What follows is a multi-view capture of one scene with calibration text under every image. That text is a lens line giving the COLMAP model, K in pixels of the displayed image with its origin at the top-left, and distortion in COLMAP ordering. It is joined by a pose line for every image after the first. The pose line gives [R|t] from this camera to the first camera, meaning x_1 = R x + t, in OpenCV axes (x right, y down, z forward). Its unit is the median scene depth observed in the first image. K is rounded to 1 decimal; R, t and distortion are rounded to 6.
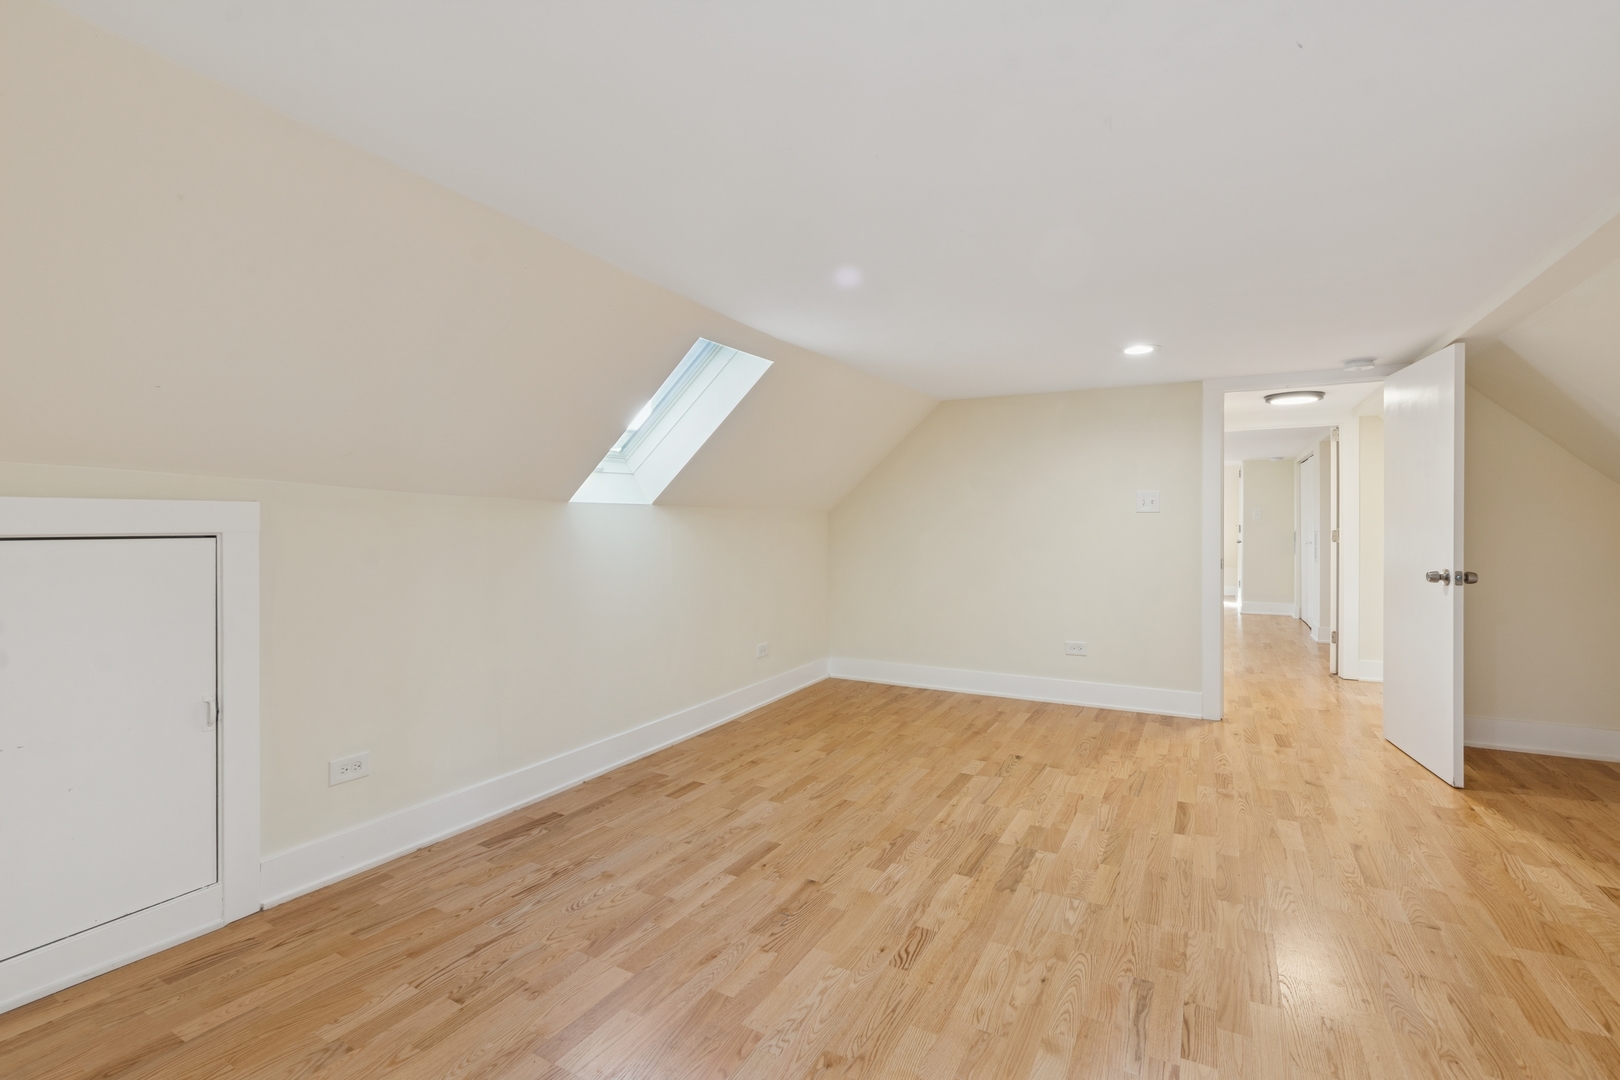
lens RADIAL K [[716.6, 0, 815.6], [0, 716.6, 524.6], [0, 0, 1]] dist [-0.001811, -0.000514]
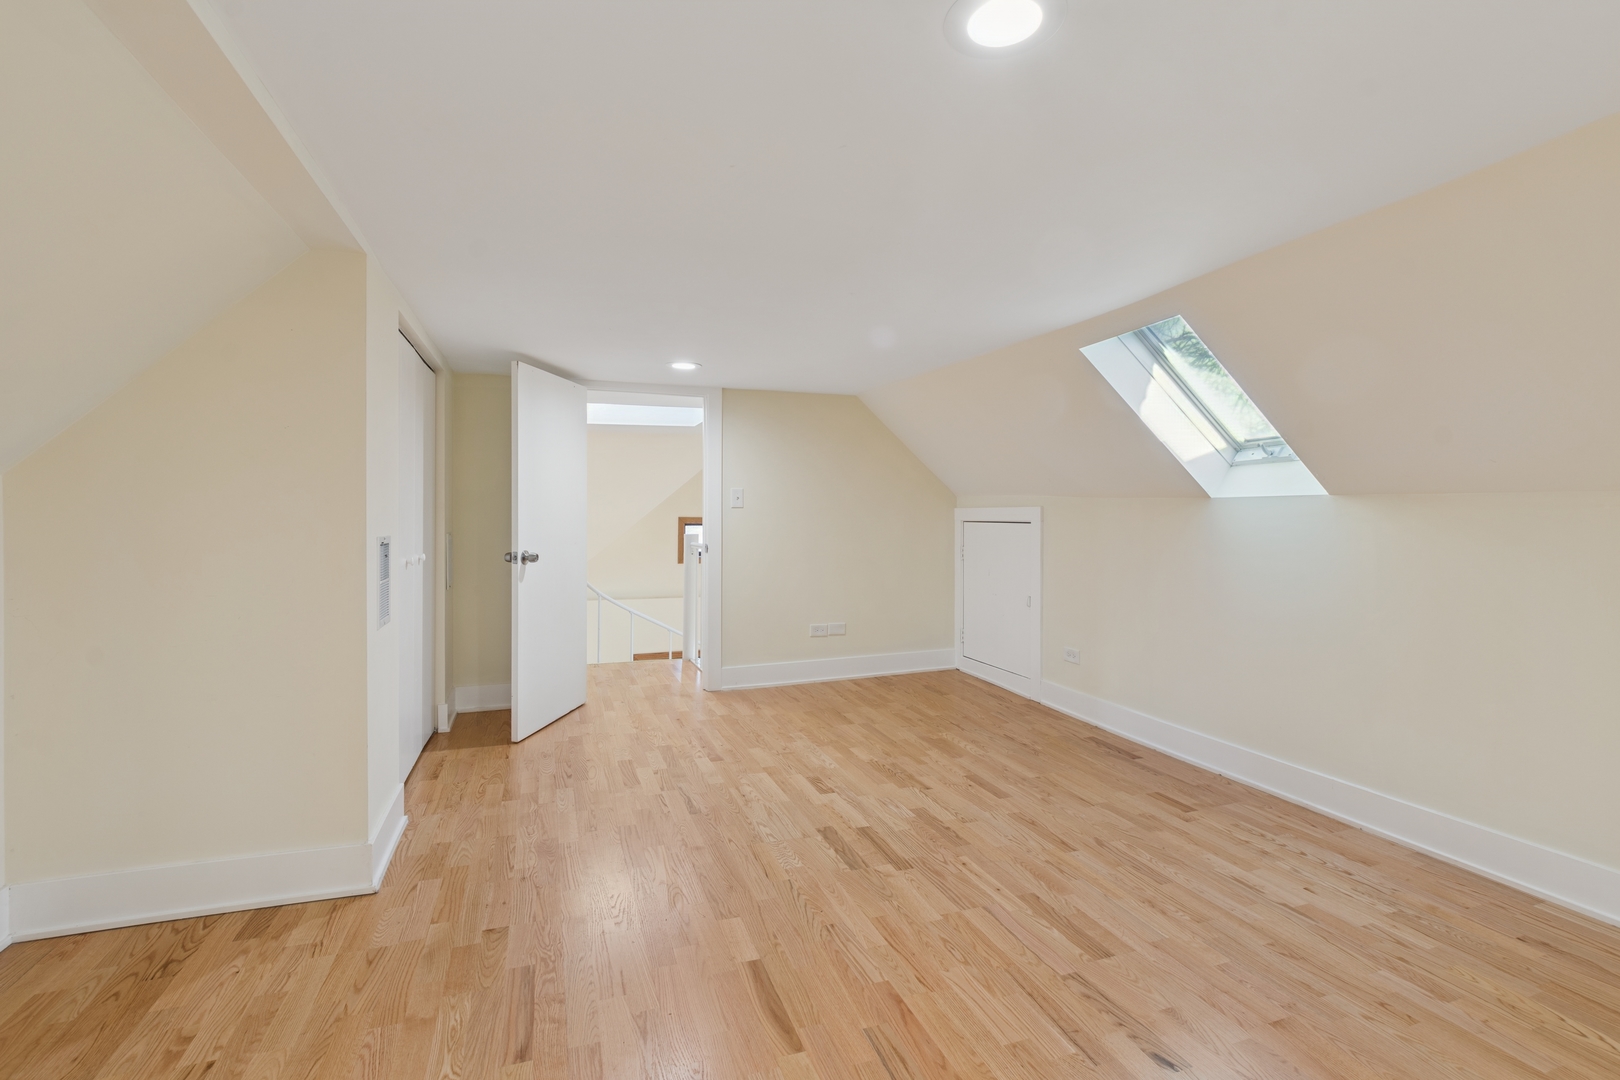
lens RADIAL K [[716.6, 0, 812.9], [0, 716.6, 536.0], [0, 0, 1]] dist [-0.001811, -0.000514]
pose [[-0.649216, 0.020389, -0.760331, 0.990152], [-0.006599, 0.999452, 0.032436, -0.007323], [0.760576, 0.026075, -0.648725, 1.480812]]
